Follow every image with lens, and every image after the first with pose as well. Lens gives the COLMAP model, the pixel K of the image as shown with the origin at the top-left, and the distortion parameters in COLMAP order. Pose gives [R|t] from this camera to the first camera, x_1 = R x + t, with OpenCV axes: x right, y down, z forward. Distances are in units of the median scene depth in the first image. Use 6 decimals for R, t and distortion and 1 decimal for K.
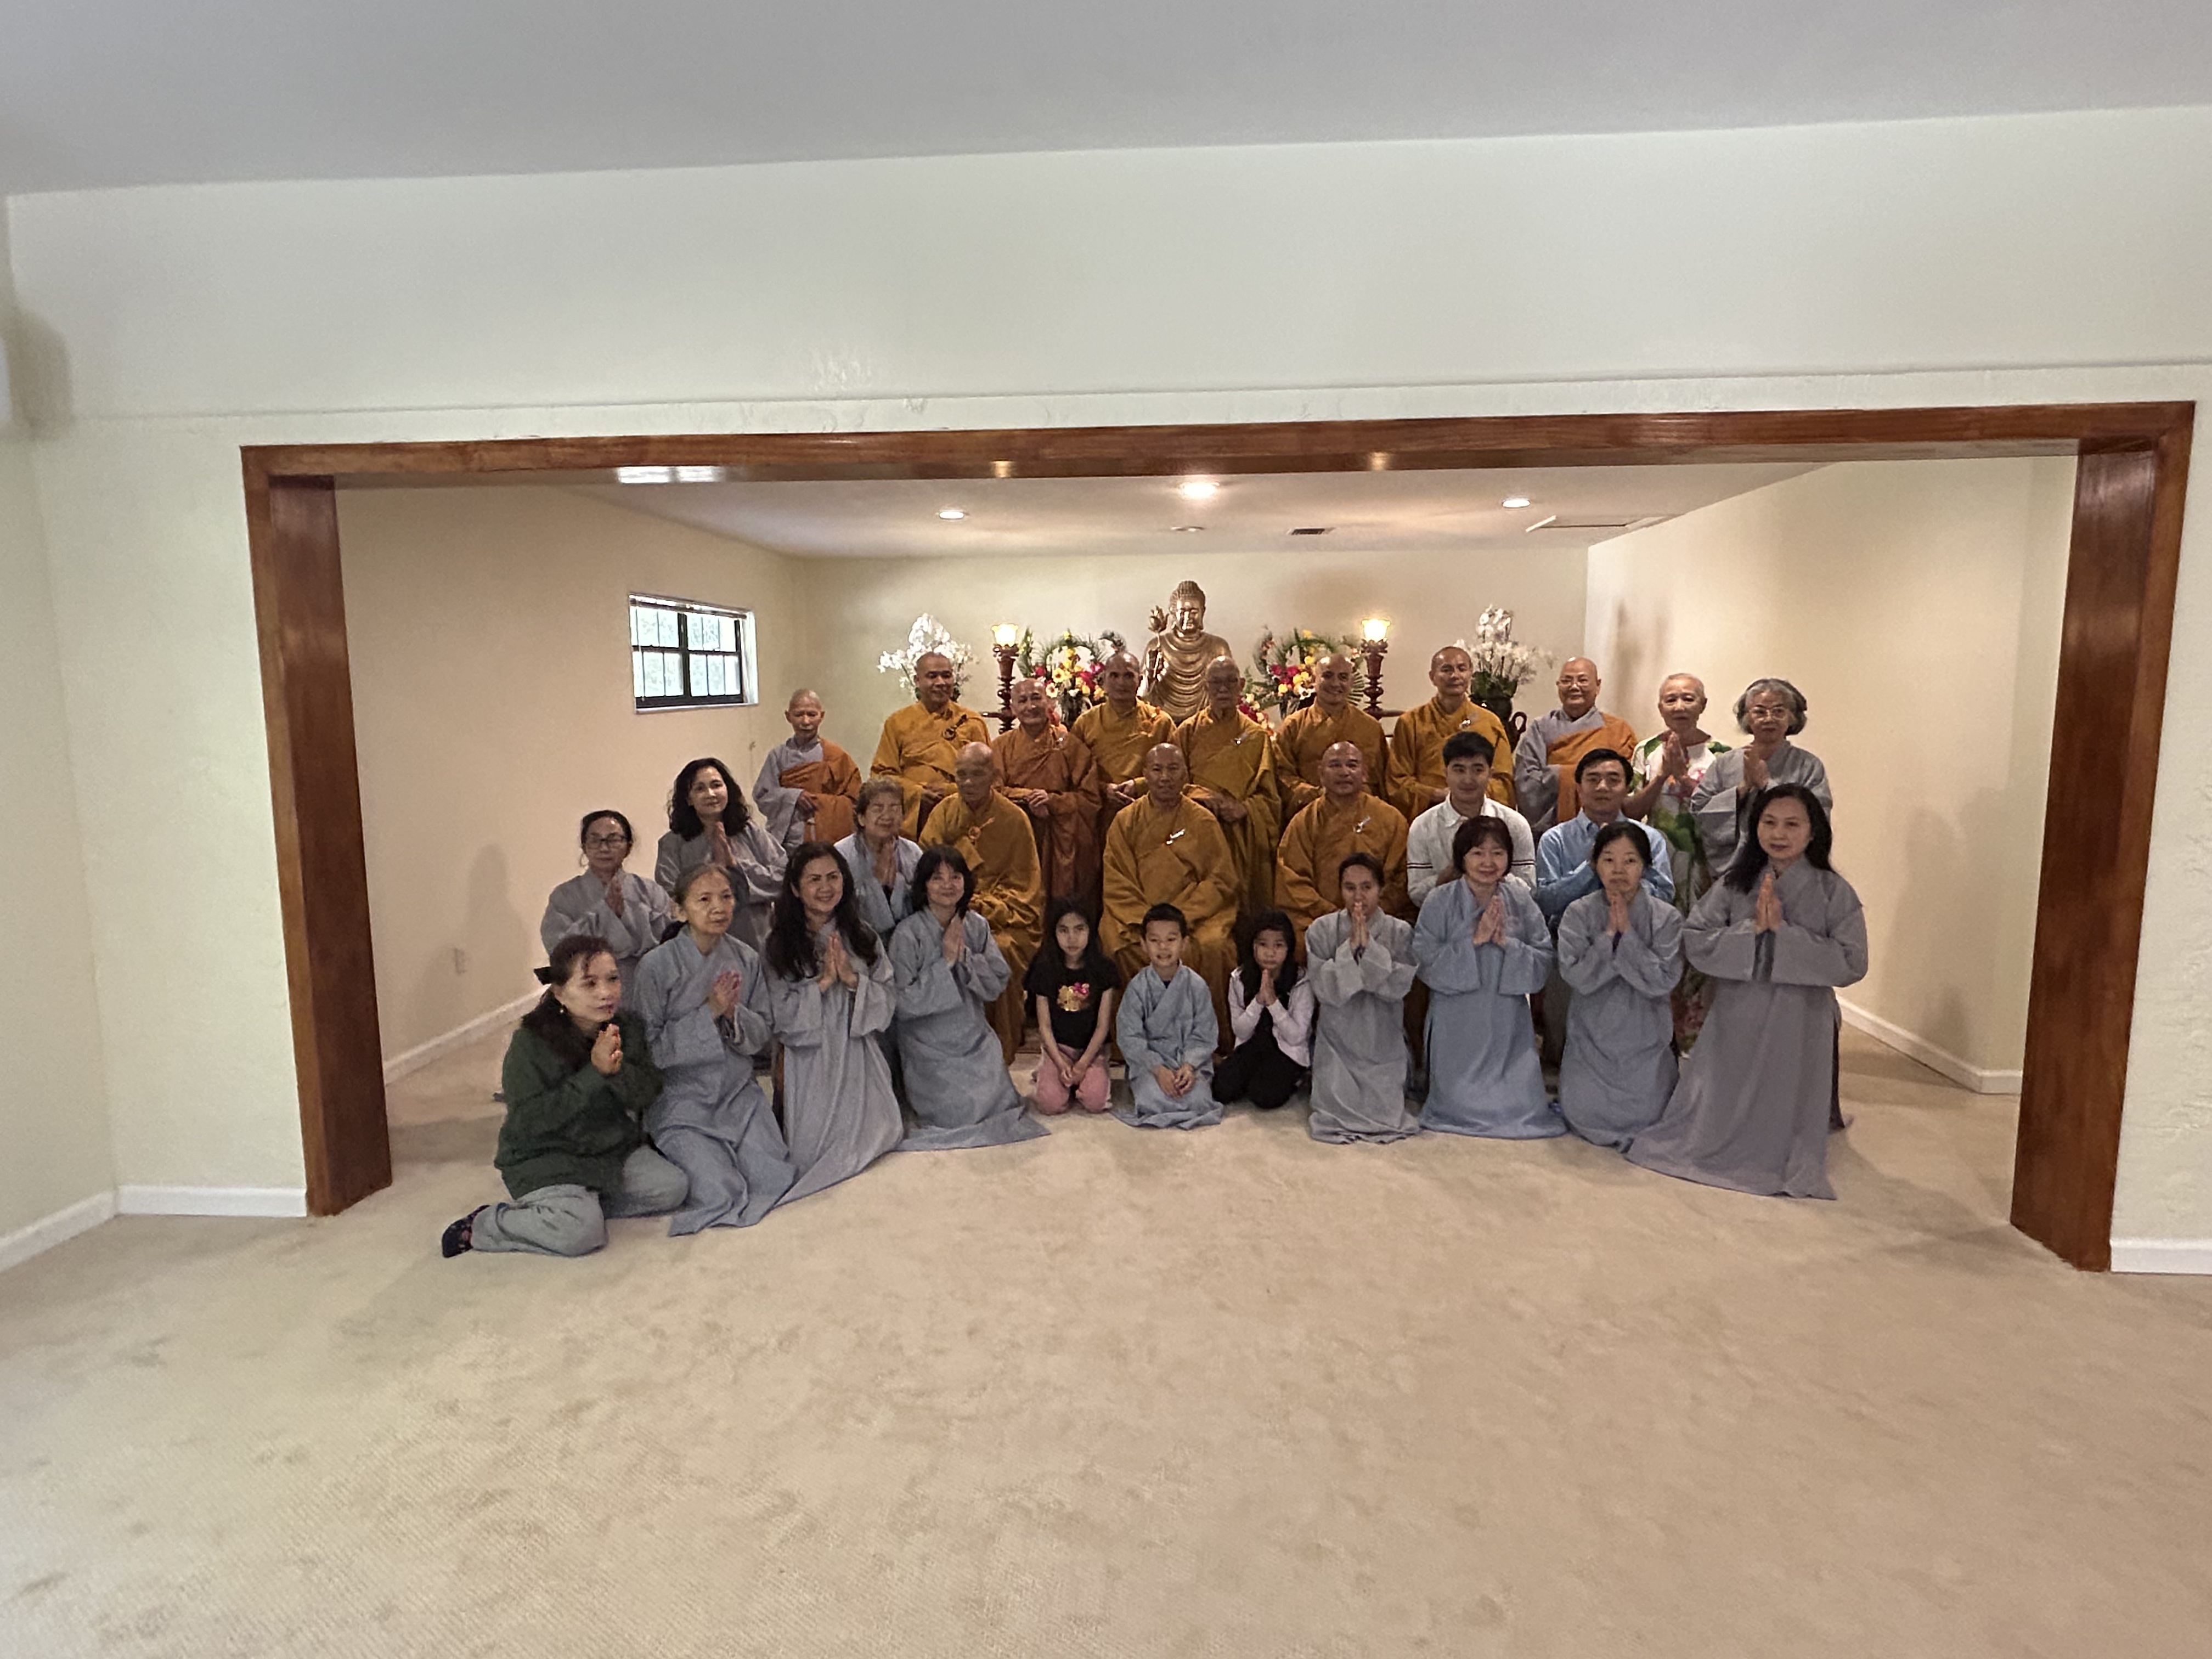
lens RADIAL K [[1225.0, 0, 1106.0], [0, 1225.0, 829.5], [0, 0, 1]] dist [-0.000223, -0.000035]
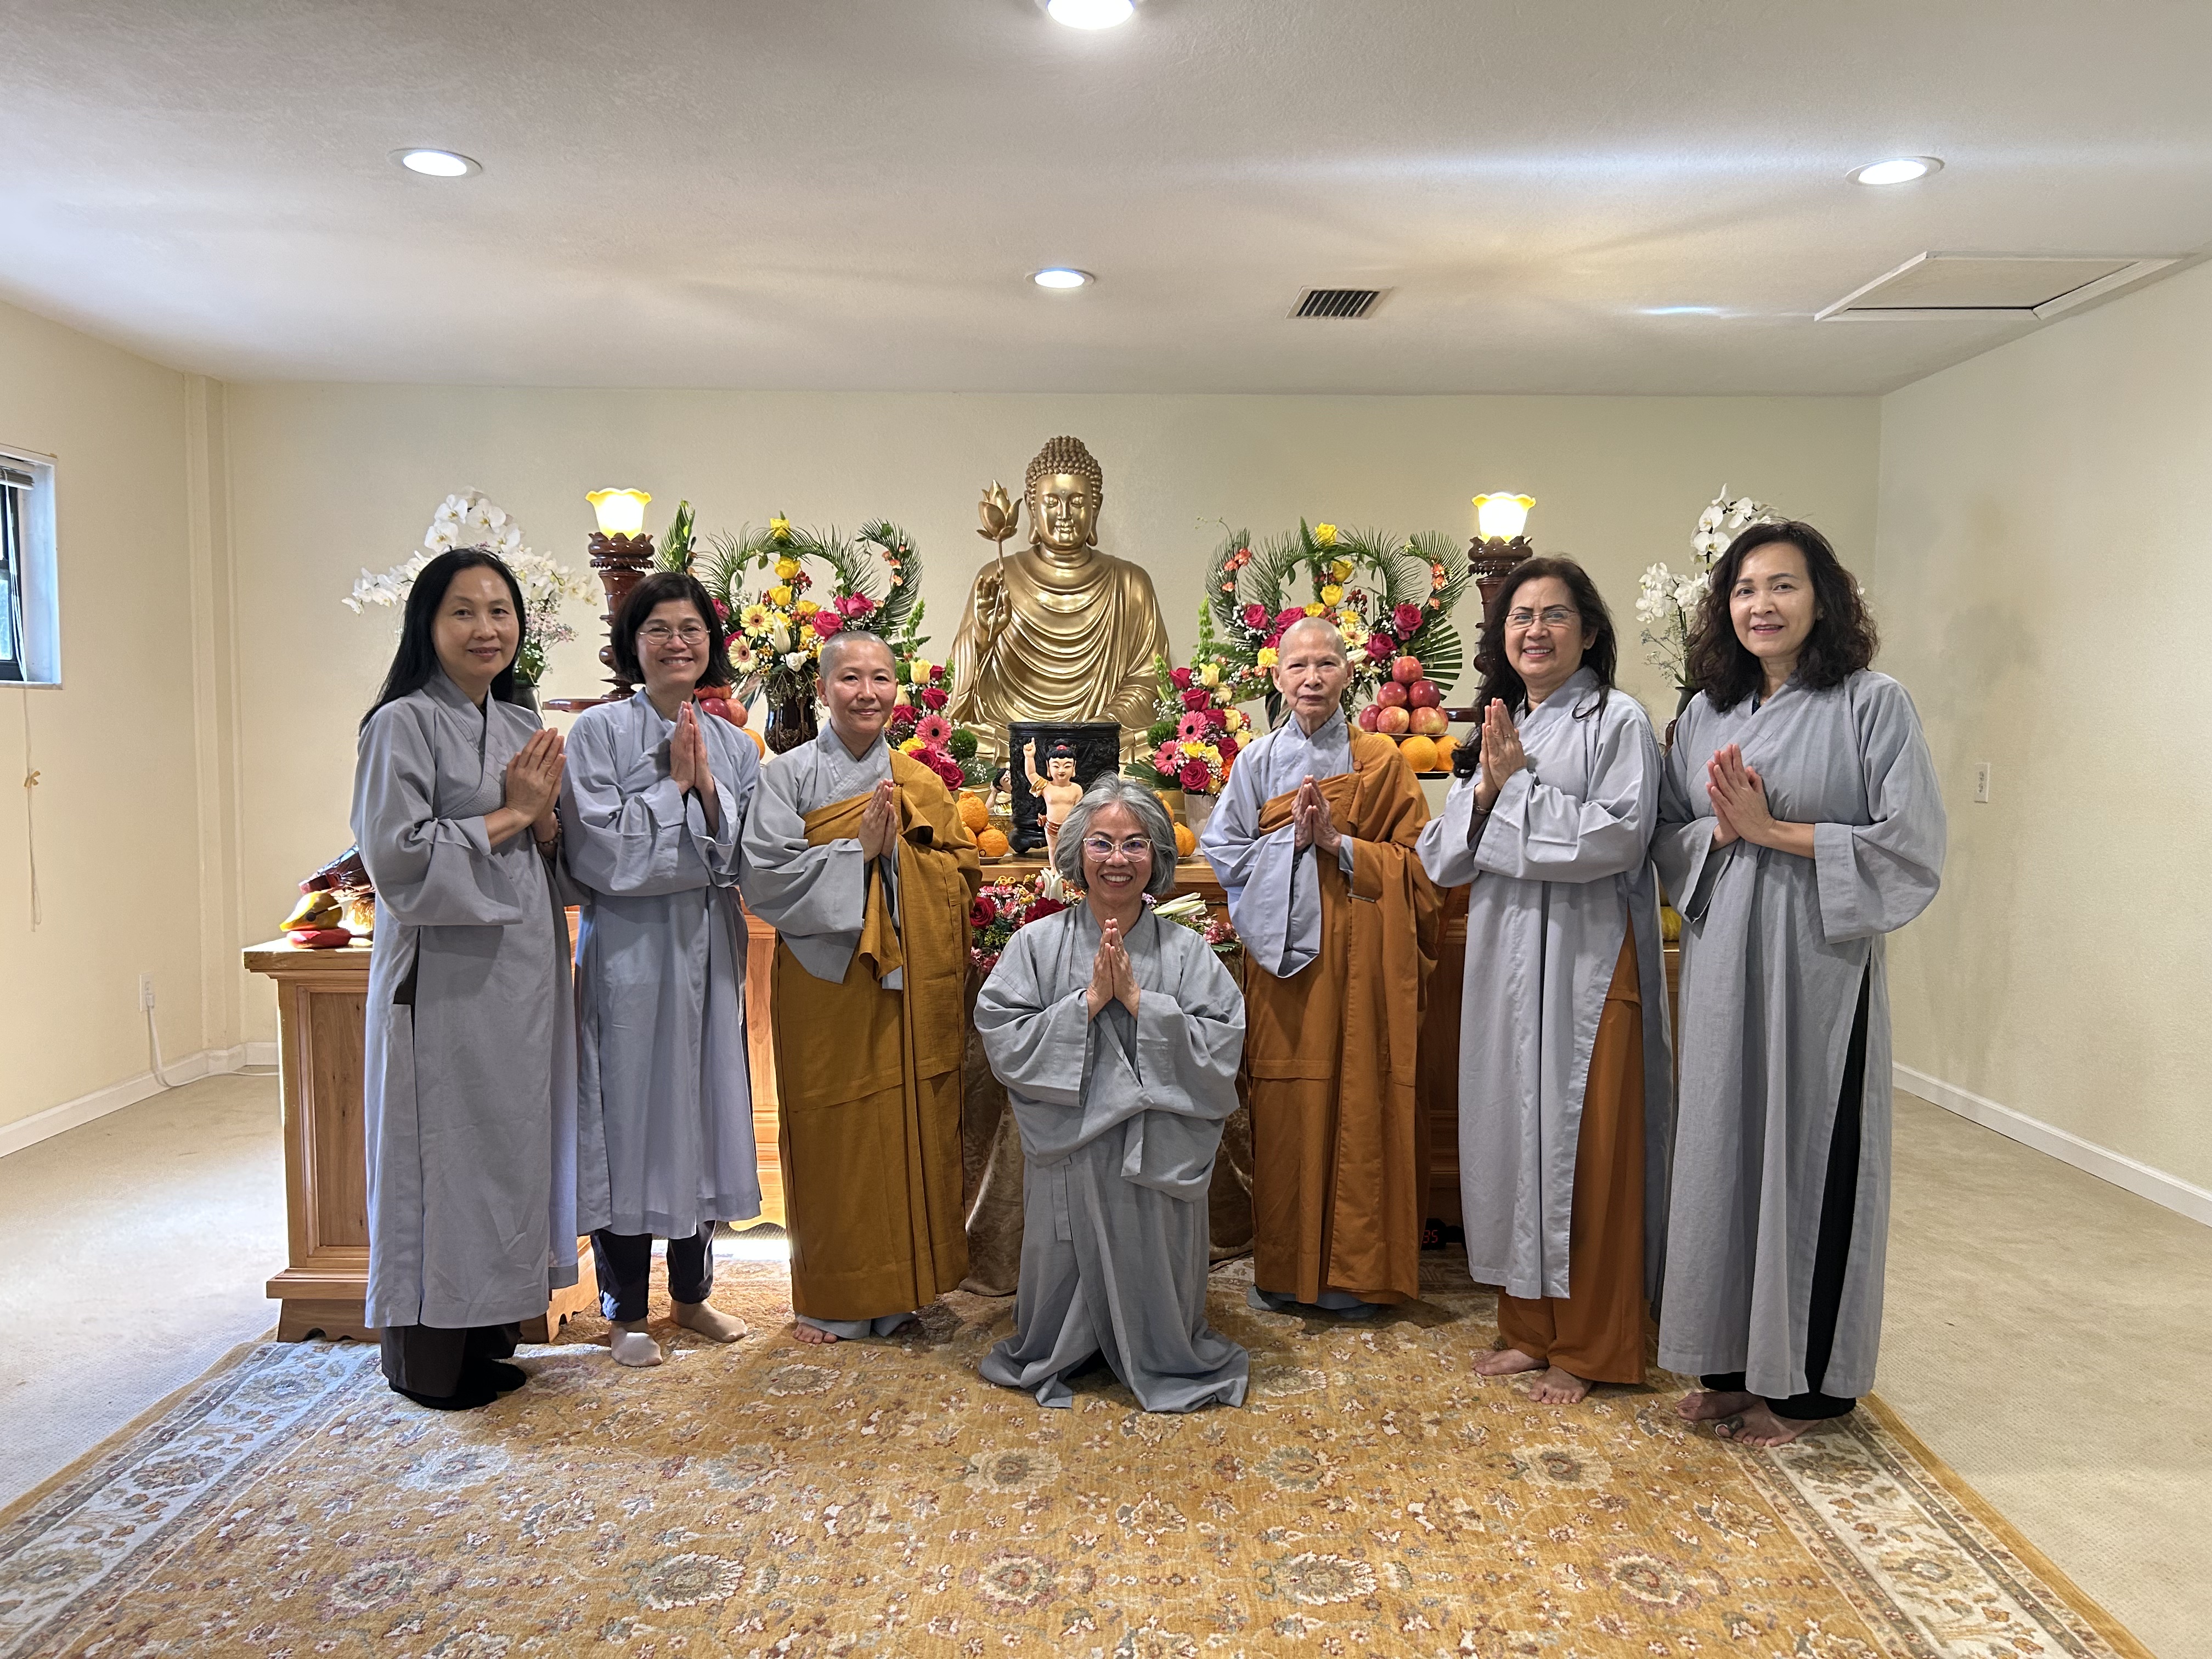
lens RADIAL K [[1689.8, 0, 1097.0], [0, 1689.8, 854.4], [0, 0, 1]] dist [0.133108, -0.129430]
pose [[0.996507, 0.005850, 0.083307, 0.029447], [-0.001642, 0.998723, -0.050496, -0.015178], [-0.083496, 0.050183, 0.995244, 0.405097]]
